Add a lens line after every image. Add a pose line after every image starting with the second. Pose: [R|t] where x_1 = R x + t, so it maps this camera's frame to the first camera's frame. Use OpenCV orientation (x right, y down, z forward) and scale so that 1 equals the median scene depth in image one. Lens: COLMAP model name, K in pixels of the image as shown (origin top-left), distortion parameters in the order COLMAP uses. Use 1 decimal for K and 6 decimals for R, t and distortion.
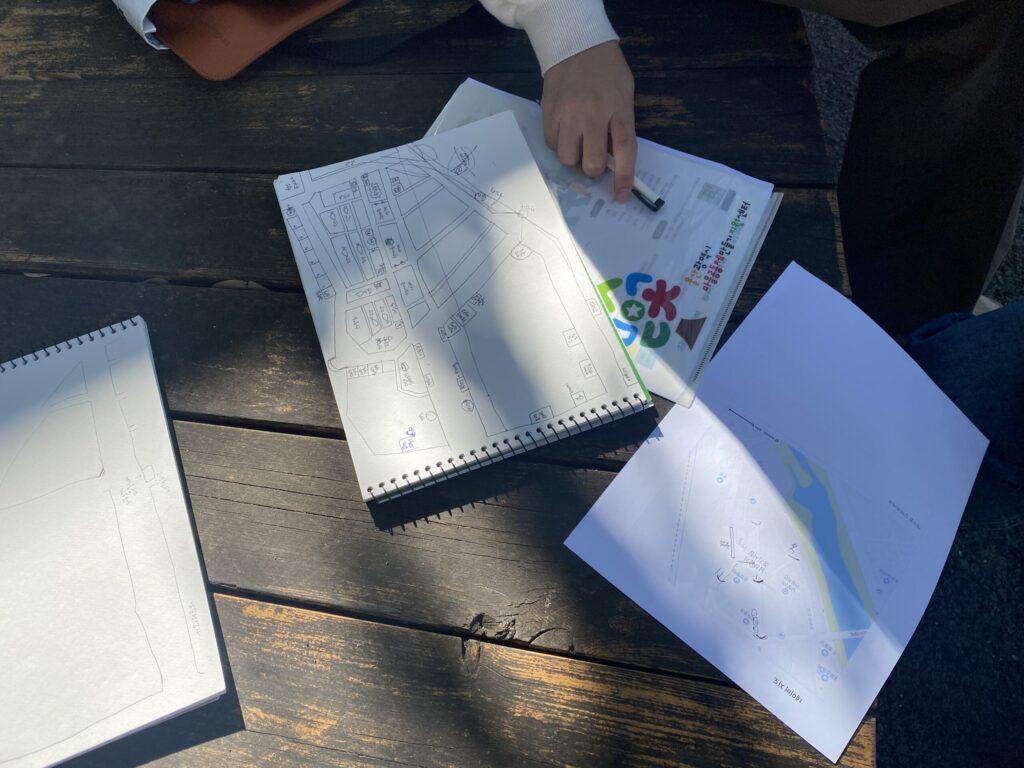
lens RADIAL K [[976.2, 0, 512.0], [0, 976.2, 384.0], [0, 0, 1]] dist [0.014821, -0.009313]
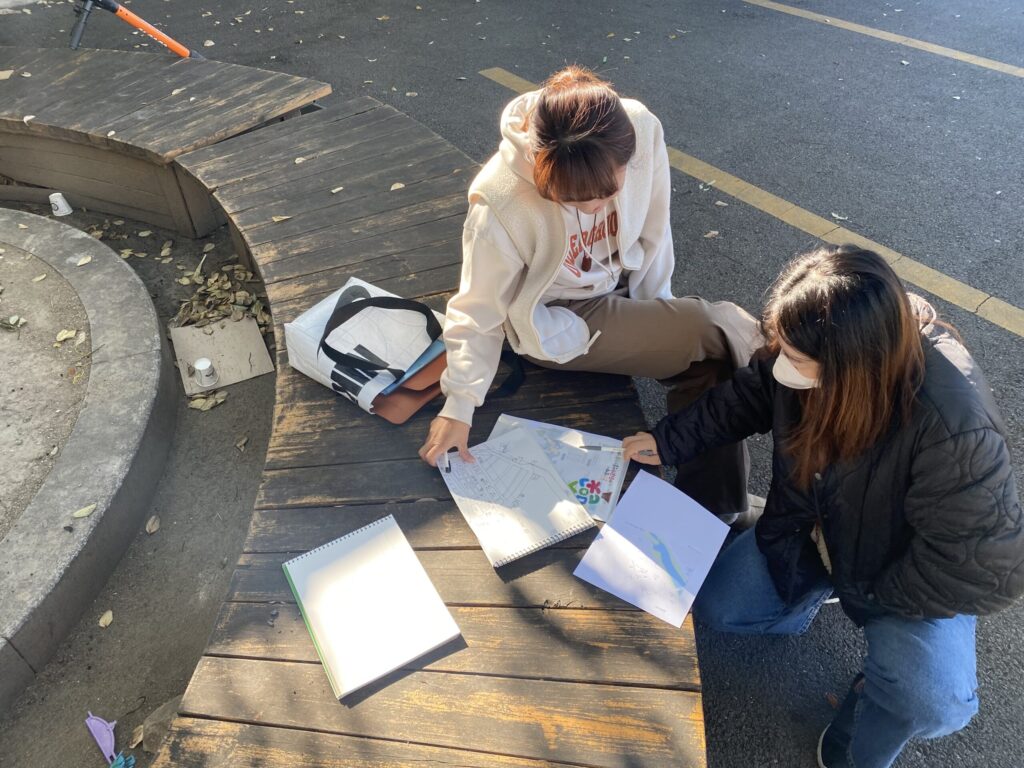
lens RADIAL K [[976.2, 0, 512.0], [0, 976.2, 384.0], [0, 0, 1]] dist [0.014821, -0.009313]
pose [[0.989123, -0.084340, 0.120512, -0.360219], [0.119548, 0.938284, -0.324549, 0.483356], [-0.085701, 0.335426, 0.938160, -1.543035]]
